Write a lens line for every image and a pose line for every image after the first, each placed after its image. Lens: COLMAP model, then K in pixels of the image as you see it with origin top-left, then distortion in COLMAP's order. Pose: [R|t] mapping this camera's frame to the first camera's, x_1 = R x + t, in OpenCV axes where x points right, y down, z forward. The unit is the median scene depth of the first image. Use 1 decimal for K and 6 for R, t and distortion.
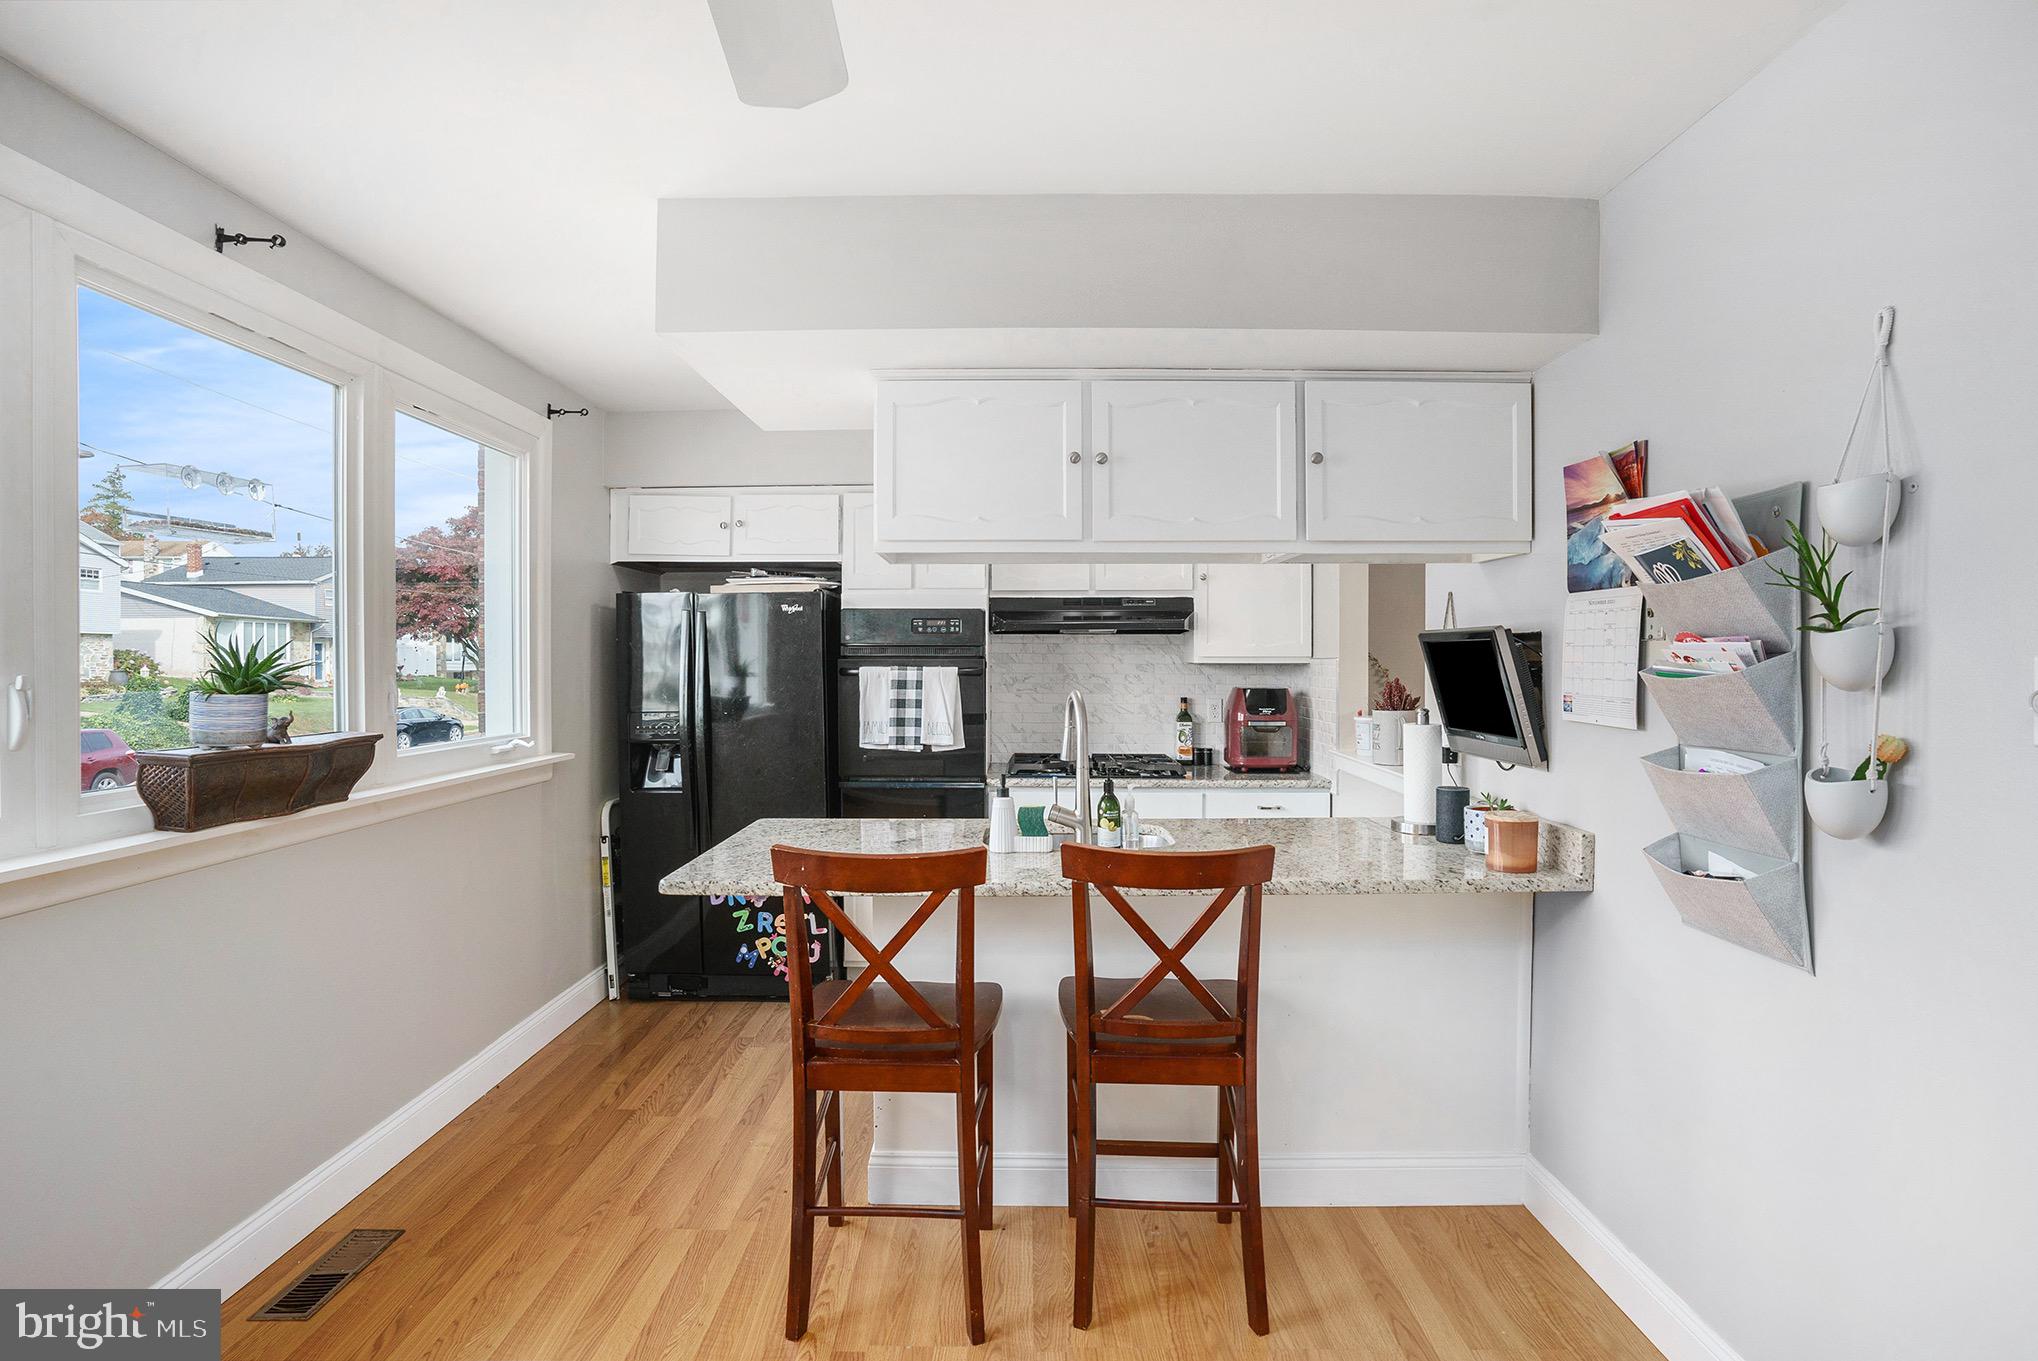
lens RADIAL K [[1017.5, 0, 1045.0], [0, 1017.5, 671.8], [0, 0, 1]] dist [-0.053521, 0.019045]
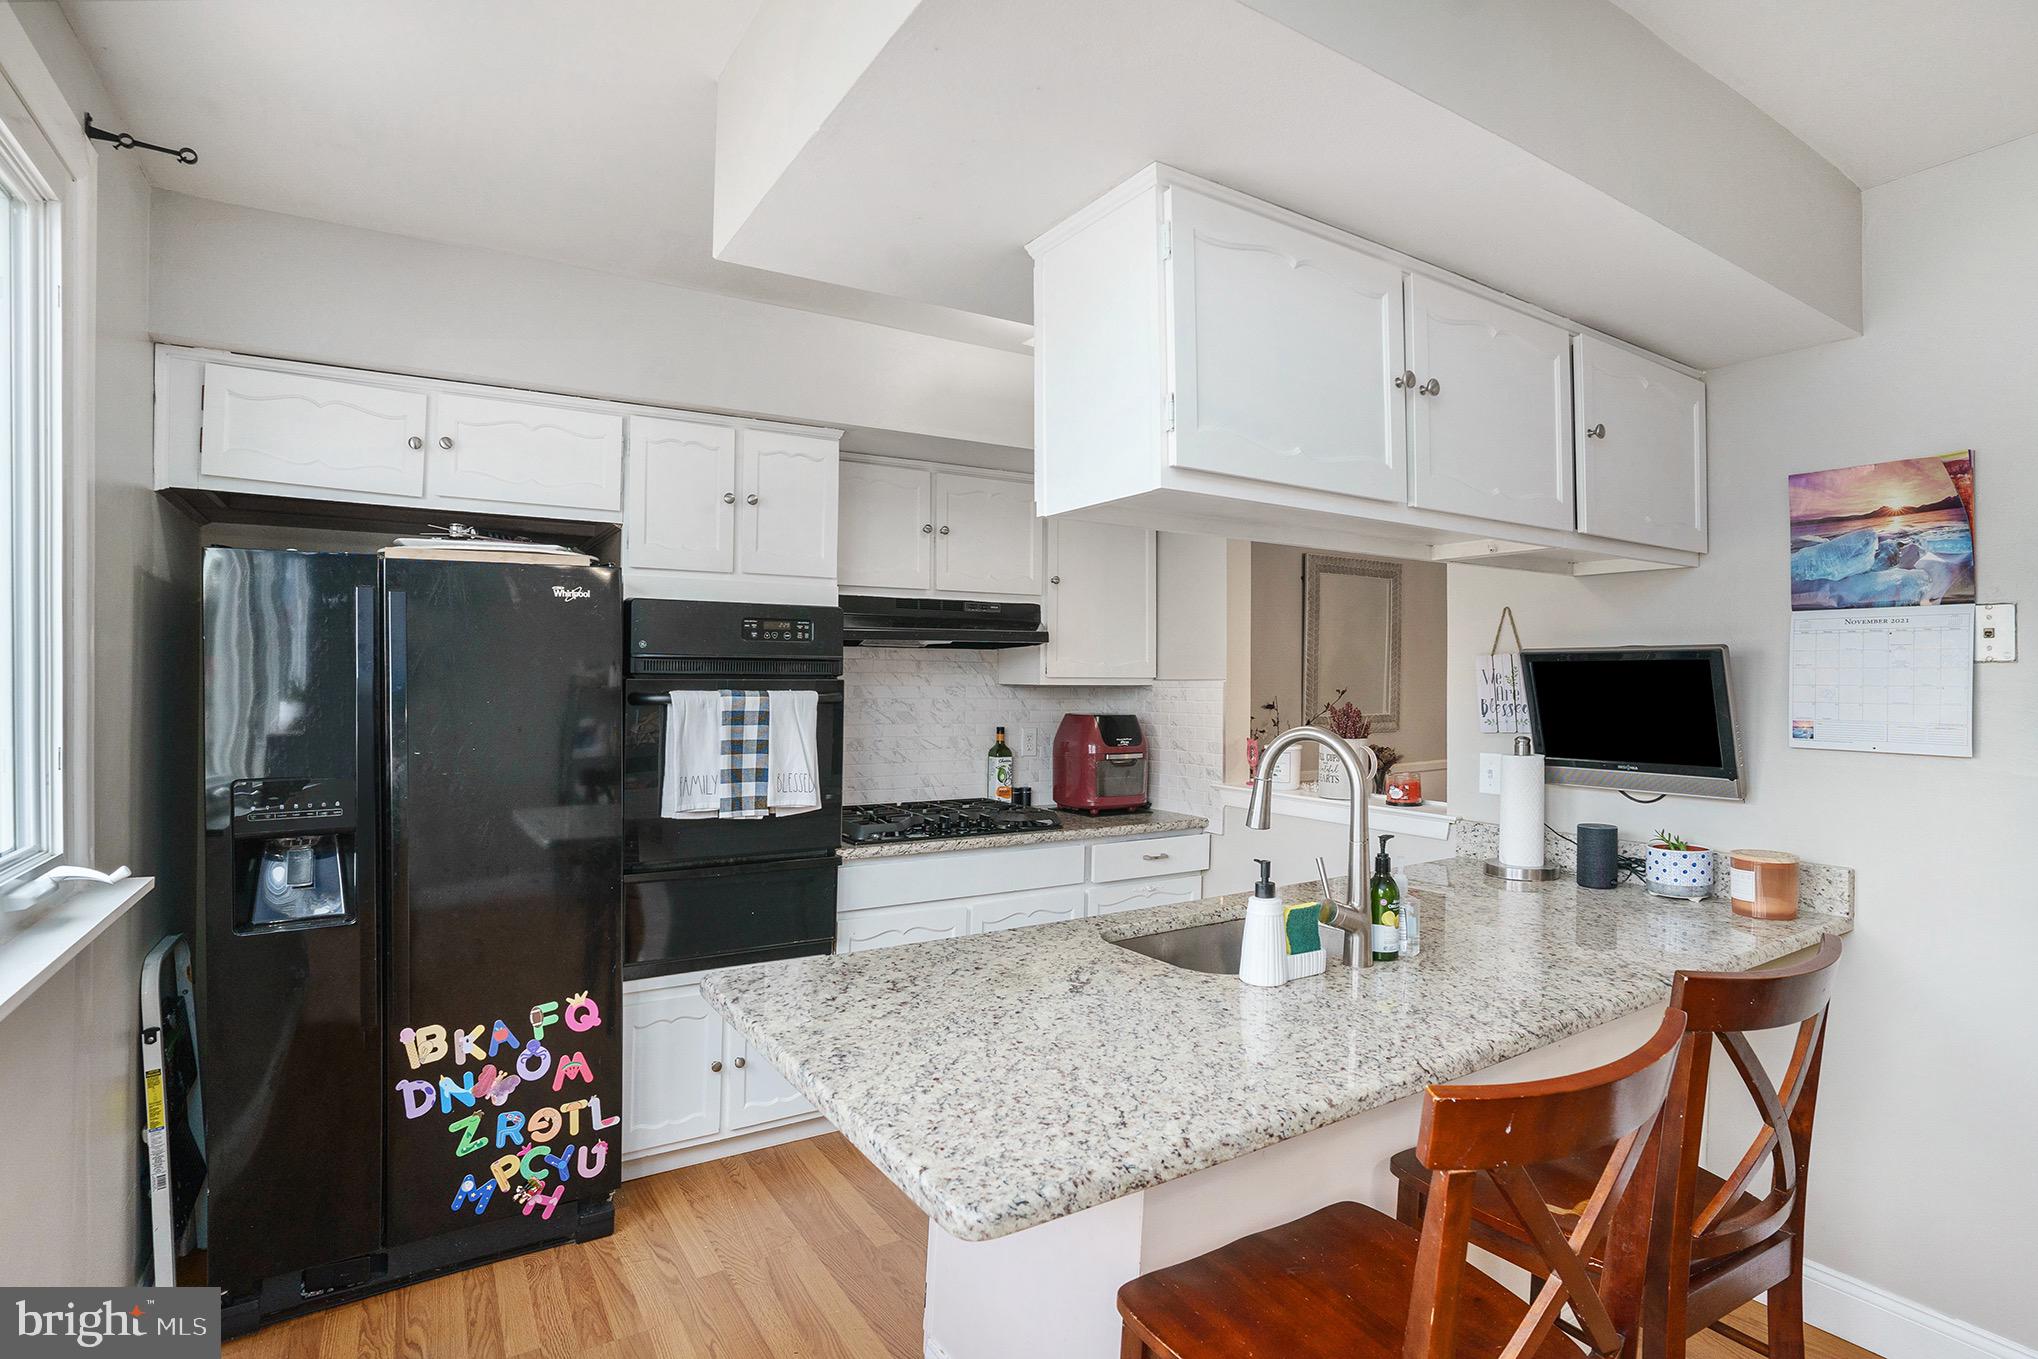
lens RADIAL K [[1017.5, 0, 1018.9], [0, 1017.5, 678.5], [0, 0, 1]] dist [-0.053521, 0.019045]
pose [[0.846043, 0.003662, 0.533102, -0.335153], [0.003744, 0.999911, -0.012810, -0.003724], [-0.533101, 0.012834, 0.845954, 0.352511]]
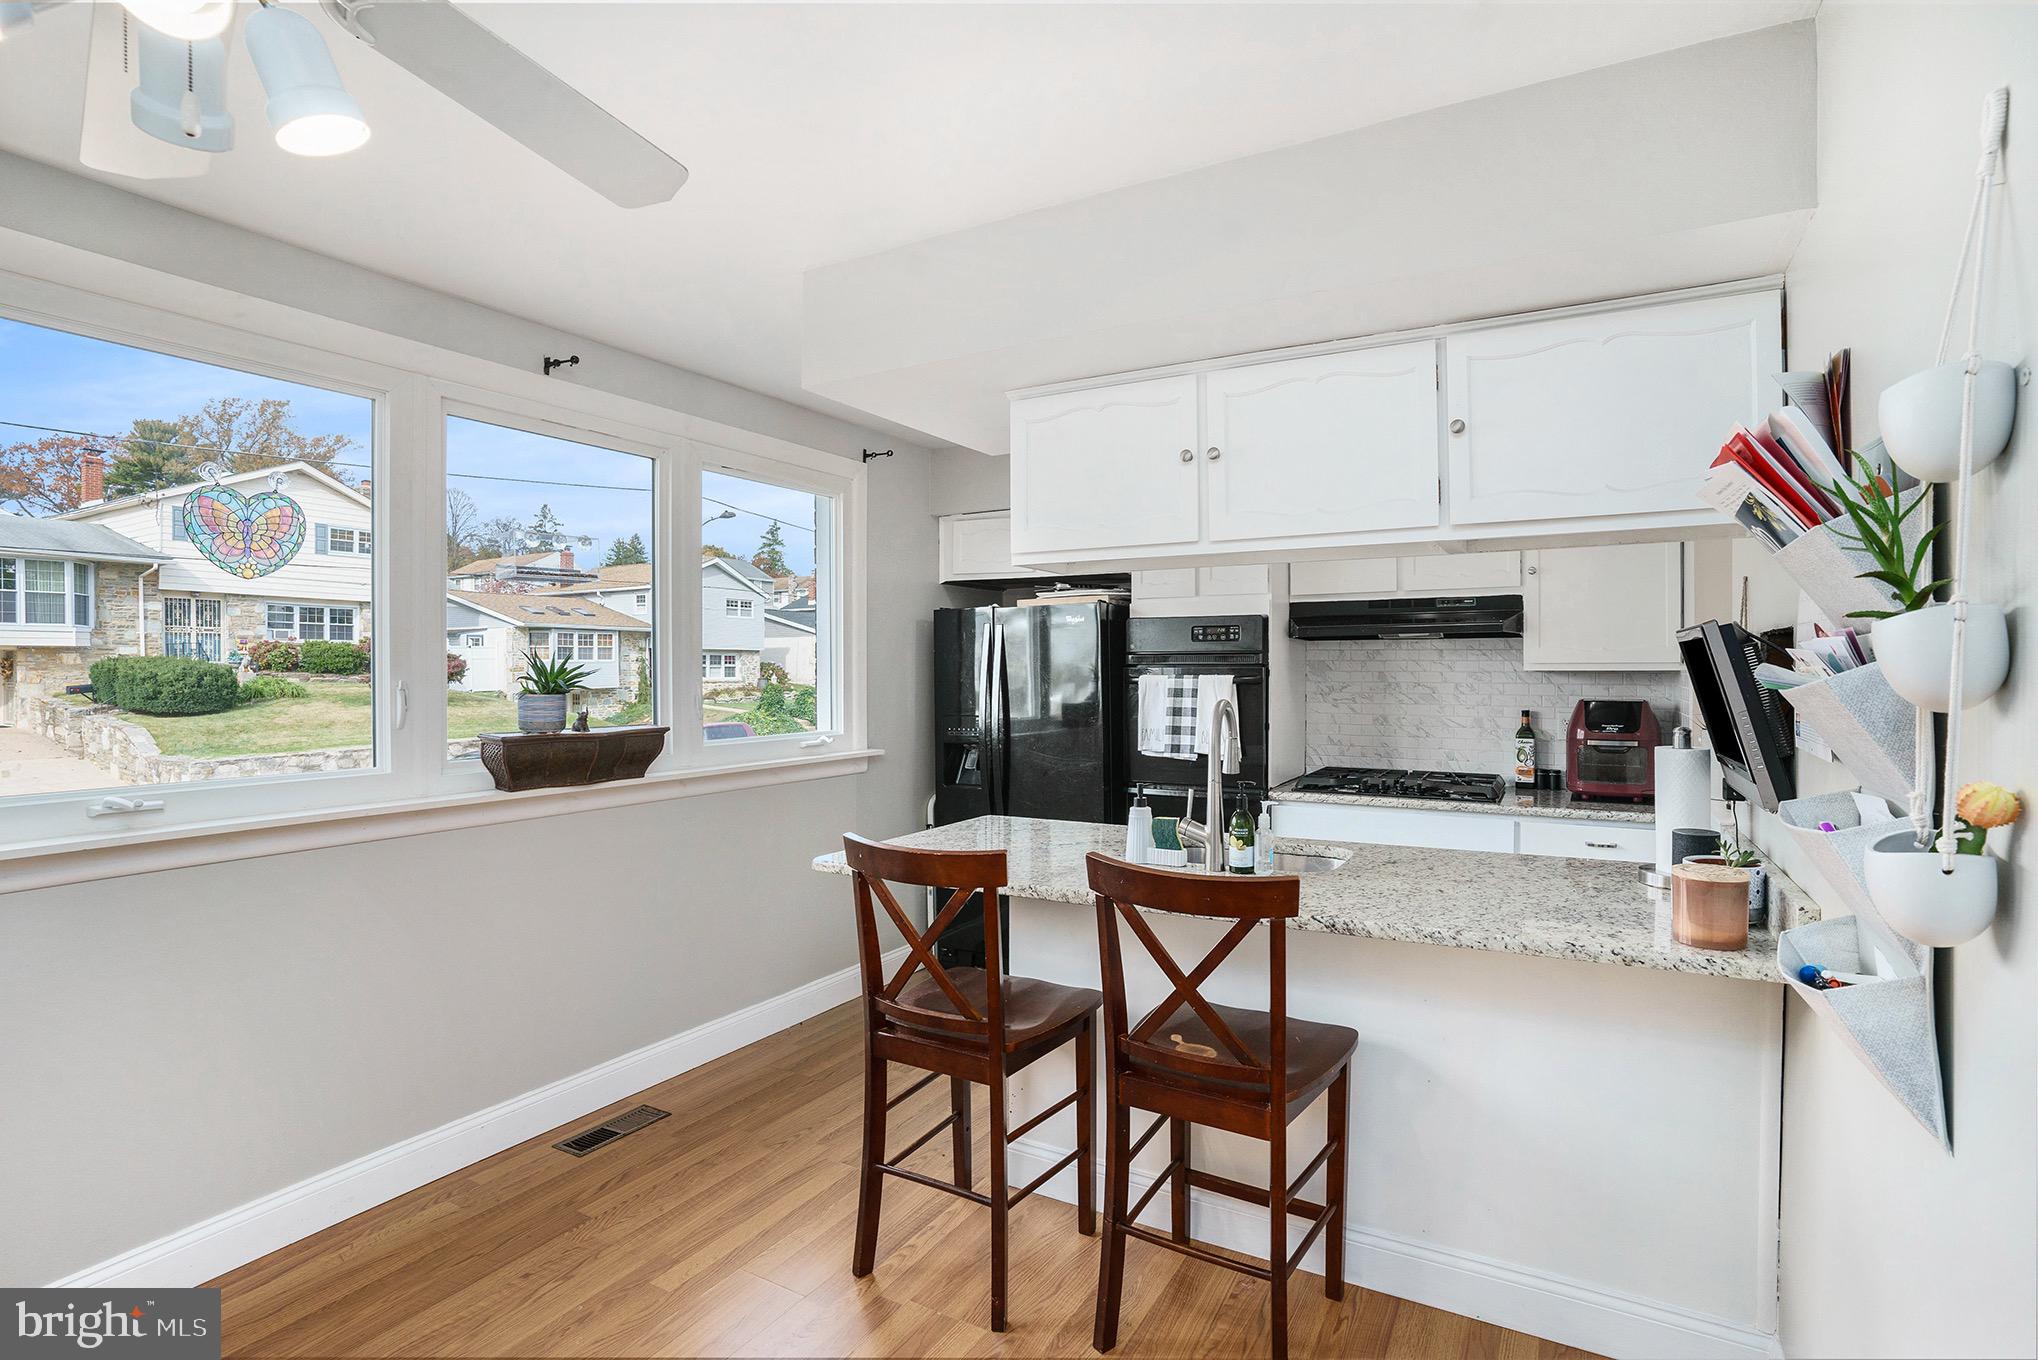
lens RADIAL K [[1017.5, 0, 1028.8], [0, 1017.5, 686.2], [0, 0, 1]] dist [-0.053521, 0.019045]
pose [[0.866713, 0.005006, -0.498782, 0.230395], [-0.001985, 0.999976, 0.006587, -0.000029], [0.498804, -0.004719, 0.866702, 0.060176]]
